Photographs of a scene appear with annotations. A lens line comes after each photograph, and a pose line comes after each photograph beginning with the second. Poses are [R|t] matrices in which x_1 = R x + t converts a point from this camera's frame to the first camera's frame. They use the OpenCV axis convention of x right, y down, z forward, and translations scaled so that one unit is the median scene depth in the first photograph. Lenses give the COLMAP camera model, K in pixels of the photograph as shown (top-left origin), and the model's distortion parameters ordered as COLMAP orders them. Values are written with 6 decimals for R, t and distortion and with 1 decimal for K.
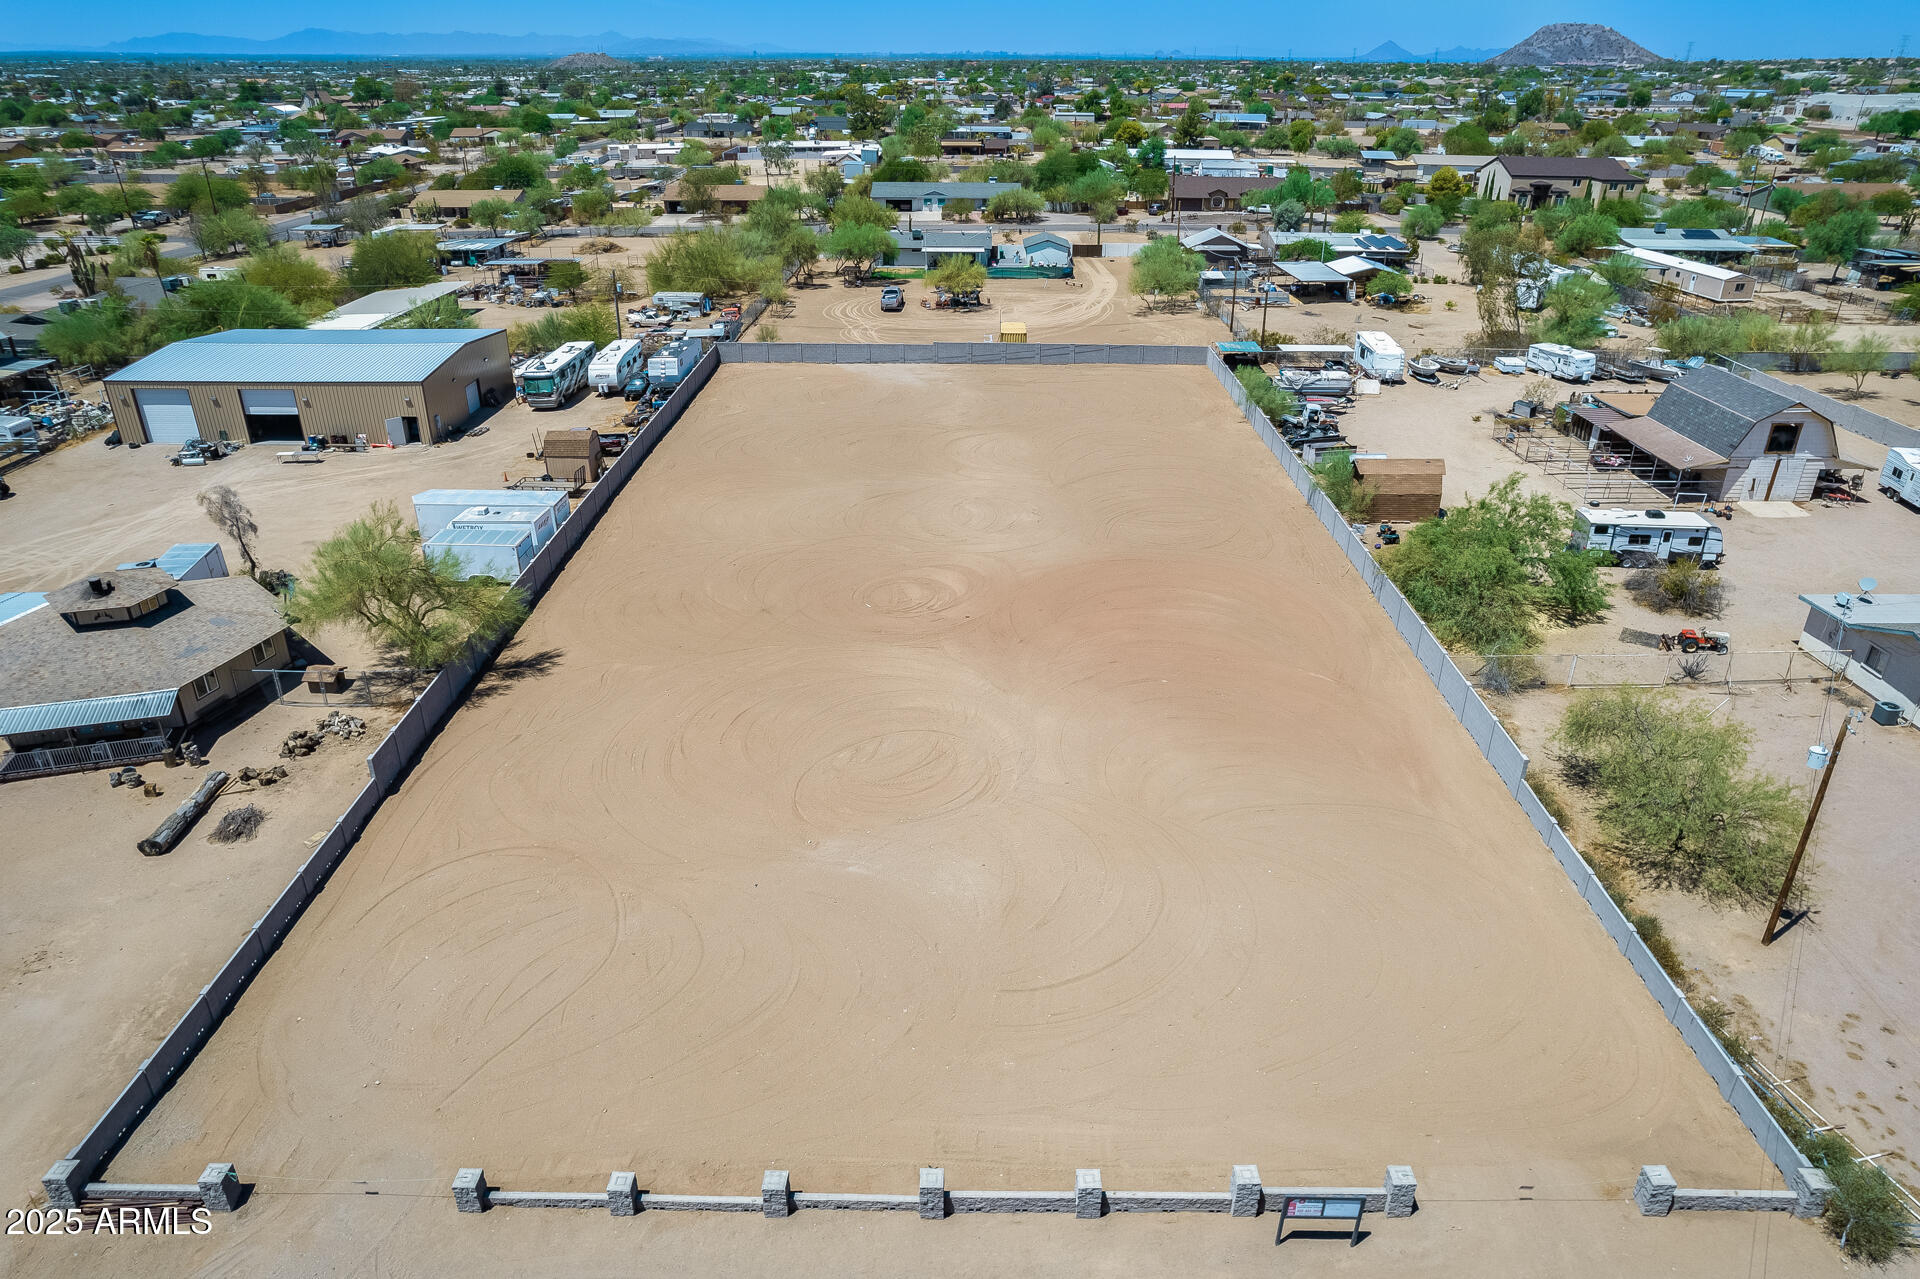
lens RADIAL K [[1258.0, 0, 966.9], [0, 1258.0, 643.7], [0, 0, 1]] dist [-0.083255, 0.072916]
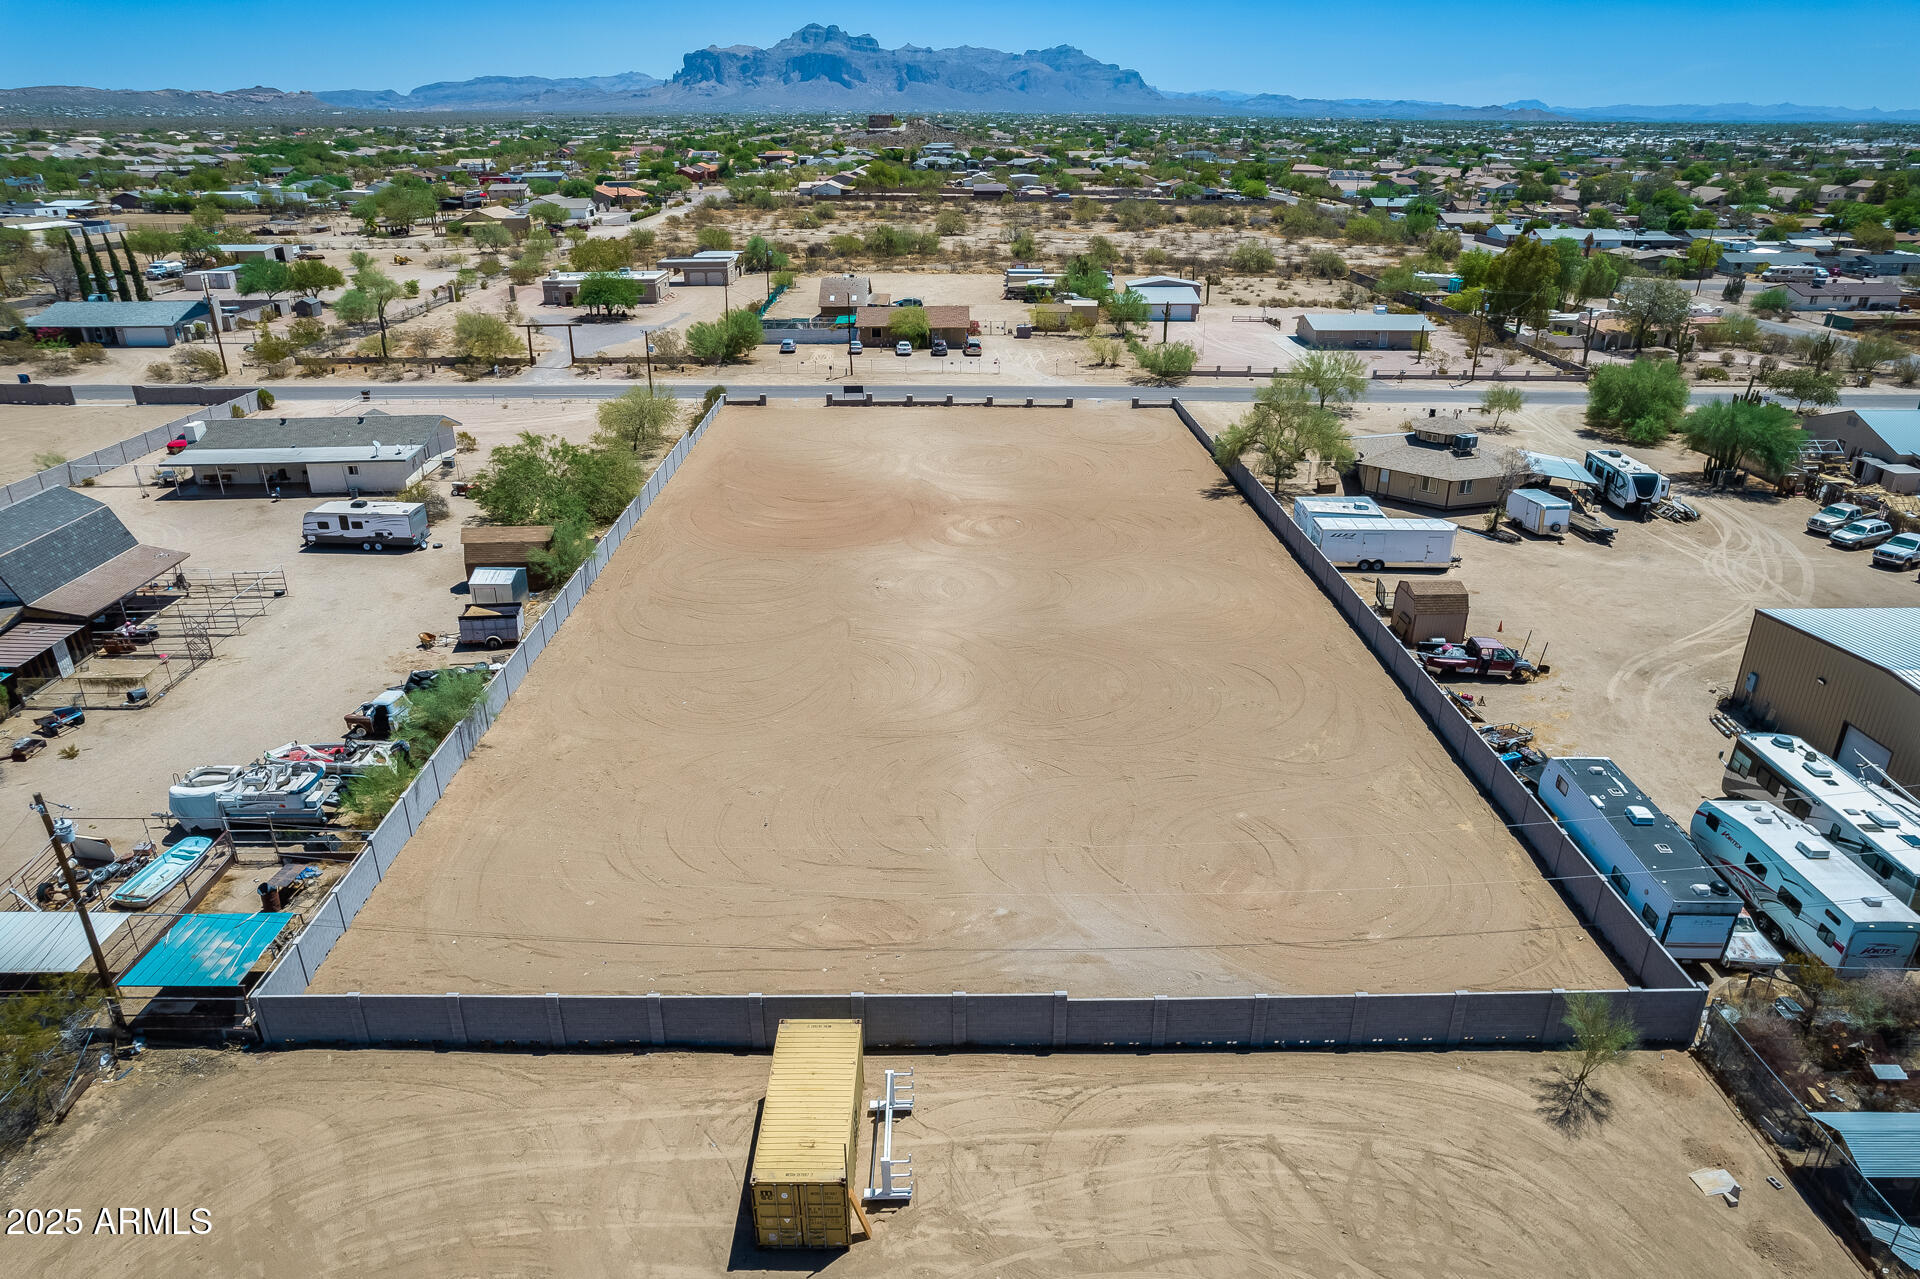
lens RADIAL K [[1244.1, 0, 971.2], [0, 1244.1, 640.2], [0, 0, 1]] dist [-0.088198, 0.079032]
pose [[-0.999549, 0.008046, -0.028946, 0.008614], [-0.016510, 0.657848, 0.752970, -0.683804], [0.025100, 0.753108, -0.657418, 1.415999]]
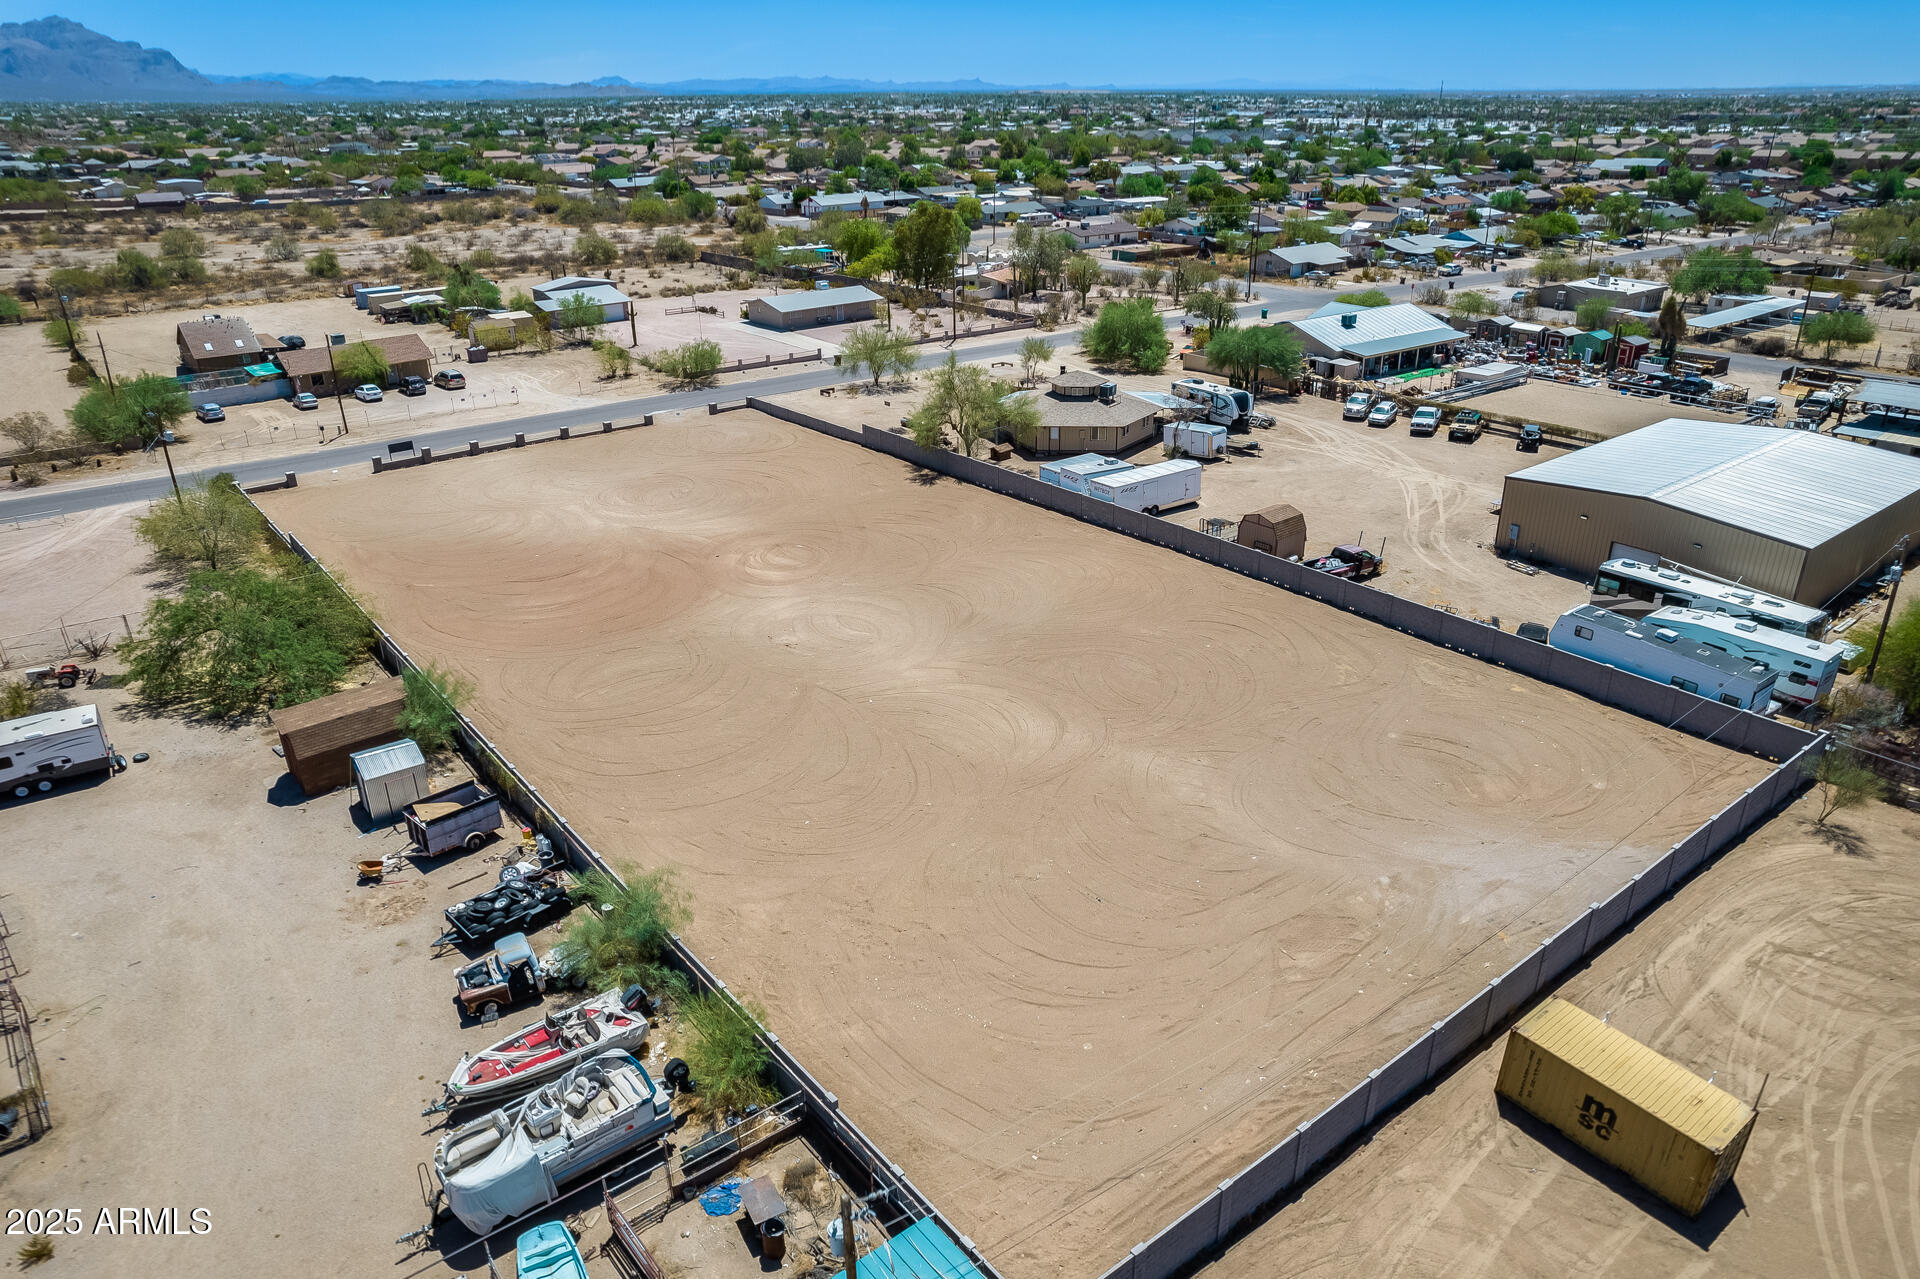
lens RADIAL K [[1258.0, 0, 966.9], [0, 1258.0, 643.7], [0, 0, 1]] dist [-0.083255, 0.072916]
pose [[-0.774924, 0.261764, -0.575302, 0.385234], [-0.267285, 0.689101, 0.673571, -0.609700], [0.572758, 0.675736, -0.464036, 1.248220]]
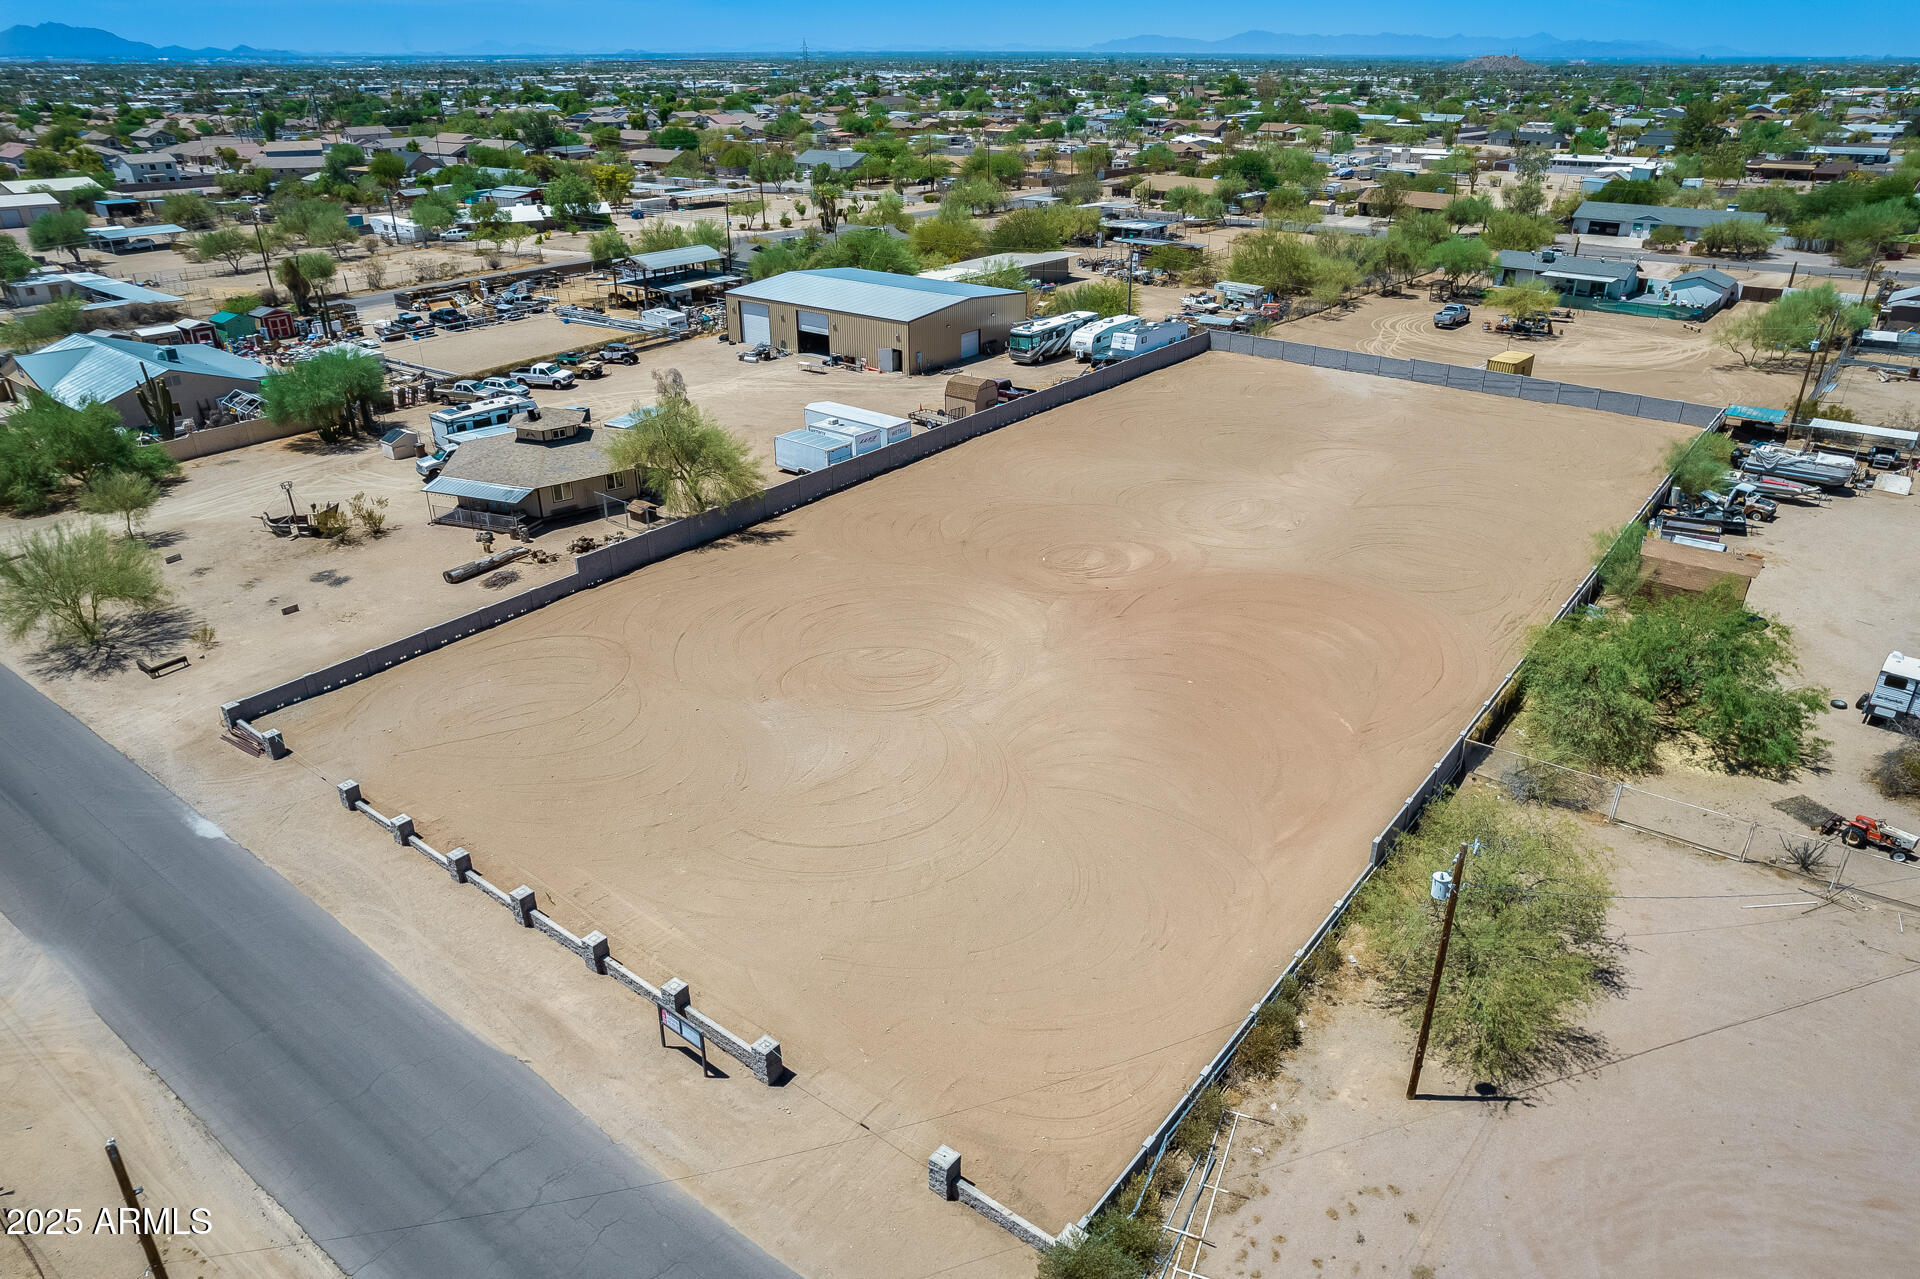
lens RADIAL K [[1258.0, 0, 966.9], [0, 1258.0, 643.7], [0, 0, 1]] dist [-0.083255, 0.072916]
pose [[0.795718, 0.258287, -0.547833, 0.349004], [-0.258658, 0.962796, 0.078234, -0.019802], [0.547658, 0.079449, 0.832922, 0.040864]]
